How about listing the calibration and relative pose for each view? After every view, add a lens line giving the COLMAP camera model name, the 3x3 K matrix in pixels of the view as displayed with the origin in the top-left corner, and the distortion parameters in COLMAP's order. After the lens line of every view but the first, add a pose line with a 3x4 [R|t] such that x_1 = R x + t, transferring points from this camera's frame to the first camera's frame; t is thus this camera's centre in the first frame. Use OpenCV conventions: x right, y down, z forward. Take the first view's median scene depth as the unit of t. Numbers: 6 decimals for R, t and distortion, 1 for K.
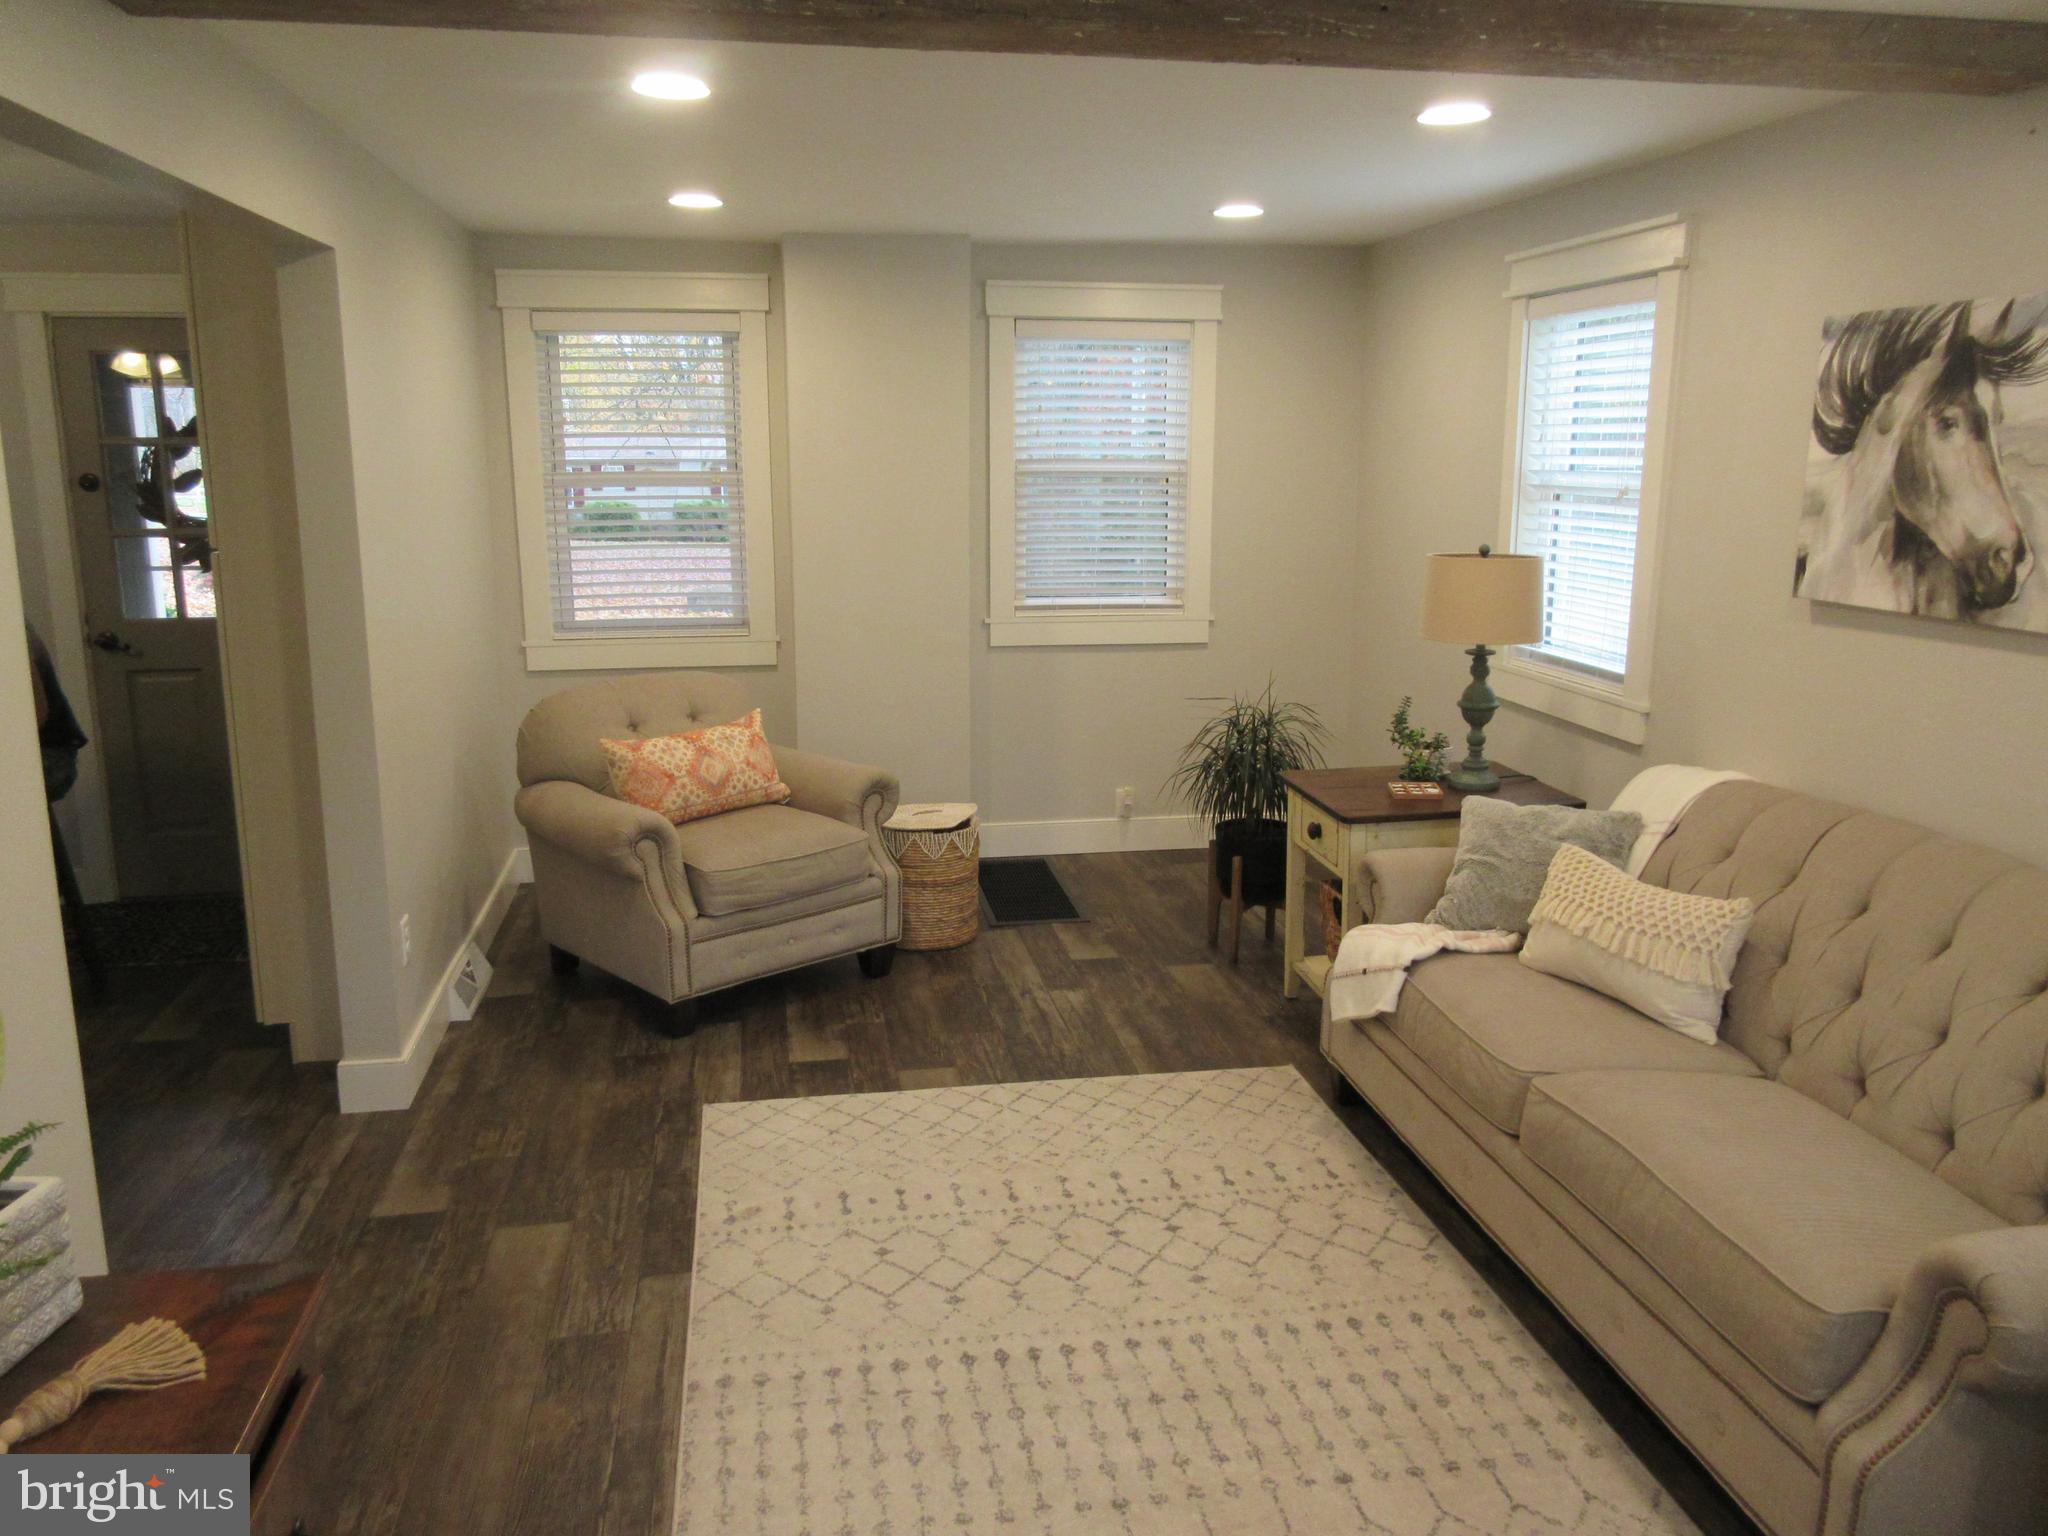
lens RADIAL K [[1524.6, 0, 1023.2], [0, 1524.6, 765.1], [0, 0, 1]] dist [-0.005305, 0.013865]
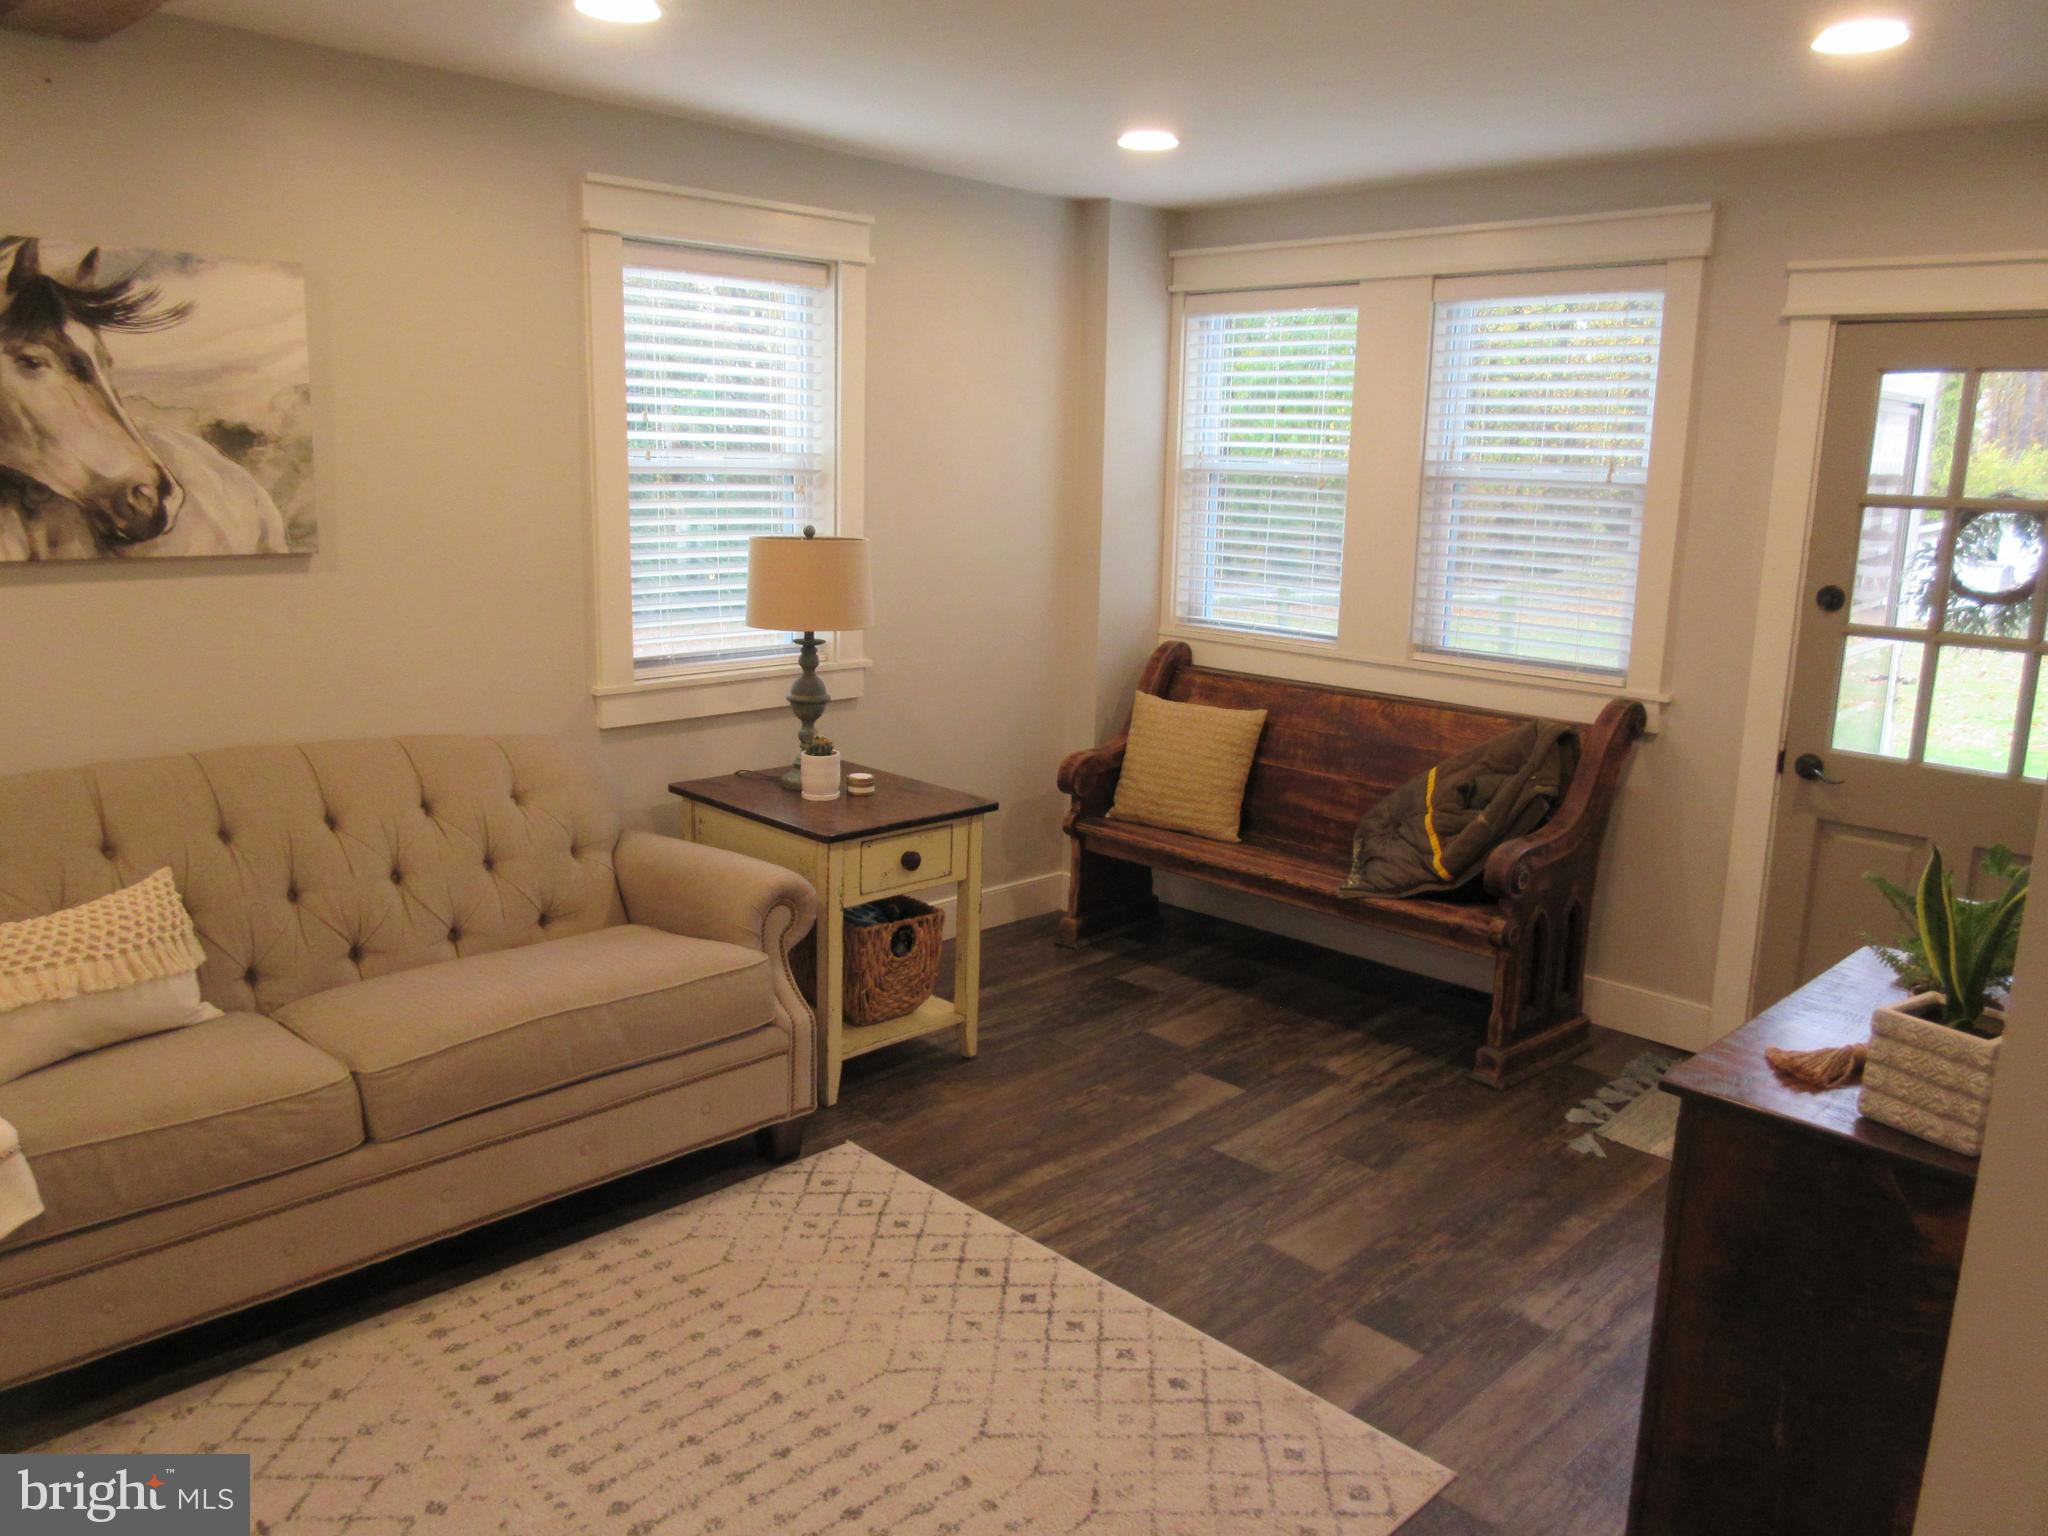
lens RADIAL K [[1524.6, 0, 1018.1], [0, 1524.6, 770.7], [0, 0, 1]] dist [-0.005305, 0.013865]
pose [[-0.572273, -0.185118, 0.798896, -0.604878], [0.146301, 0.935514, 0.321574, -0.206833], [-0.806907, 0.300908, -0.508287, 1.096794]]
